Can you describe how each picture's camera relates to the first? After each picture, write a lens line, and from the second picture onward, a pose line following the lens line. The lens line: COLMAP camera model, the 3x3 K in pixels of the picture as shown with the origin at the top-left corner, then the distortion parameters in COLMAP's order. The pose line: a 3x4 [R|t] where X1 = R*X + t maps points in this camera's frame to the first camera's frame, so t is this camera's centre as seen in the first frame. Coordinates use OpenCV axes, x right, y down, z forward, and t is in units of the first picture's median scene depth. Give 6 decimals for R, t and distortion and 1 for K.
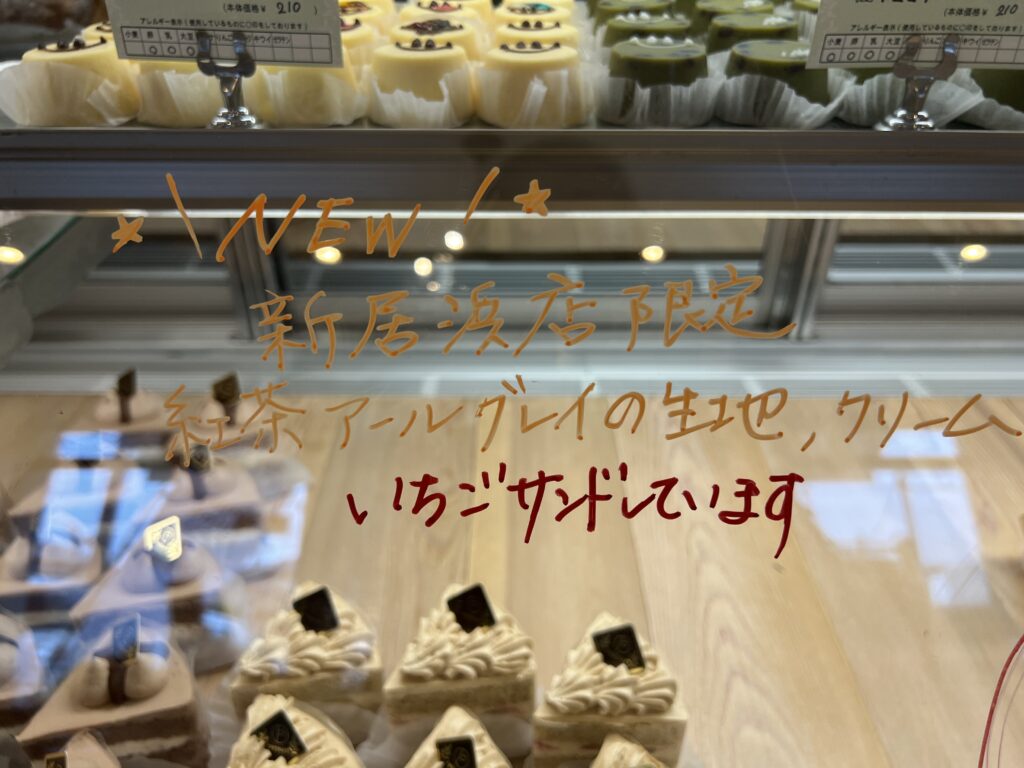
lens RADIAL K [[786.9, 0, 510.1], [0, 786.9, 385.9], [0, 0, 1]] dist [-0.013750, -0.014784]
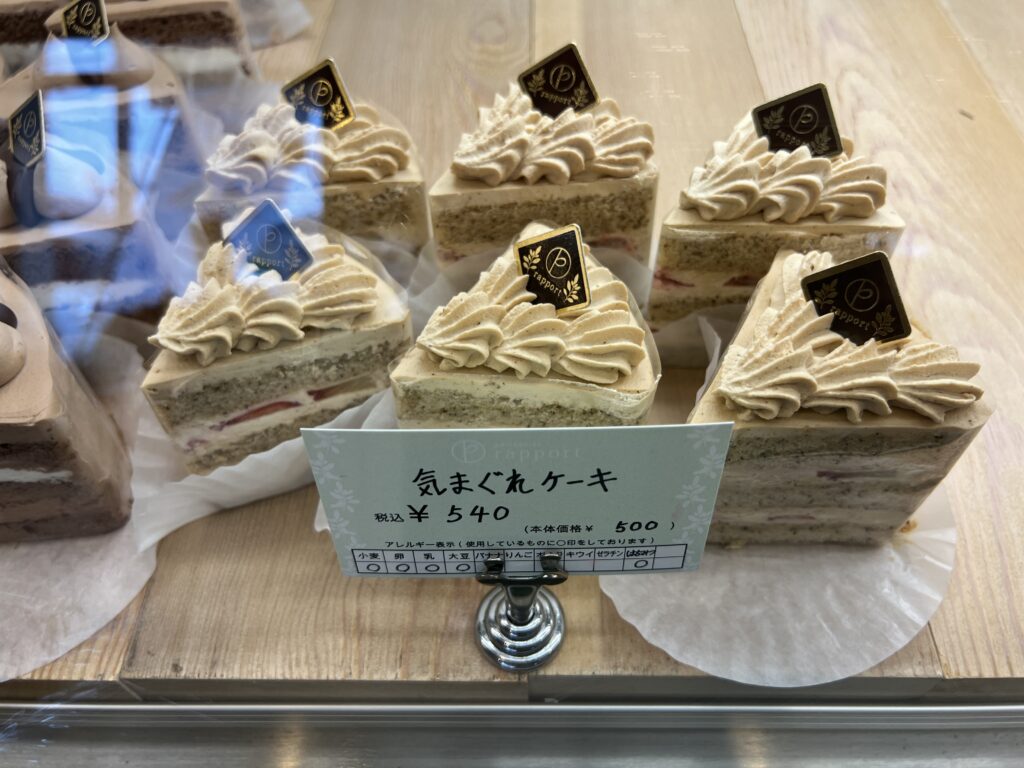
lens RADIAL K [[786.9, 0, 513.3], [0, 786.9, 382.1], [0, 0, 1]] dist [-0.013750, -0.014784]
pose [[0.999567, -0.011598, -0.027043, -0.073863], [0.019129, 0.954465, 0.297710, 0.337358], [0.022359, -0.298098, 0.954273, 0.331666]]
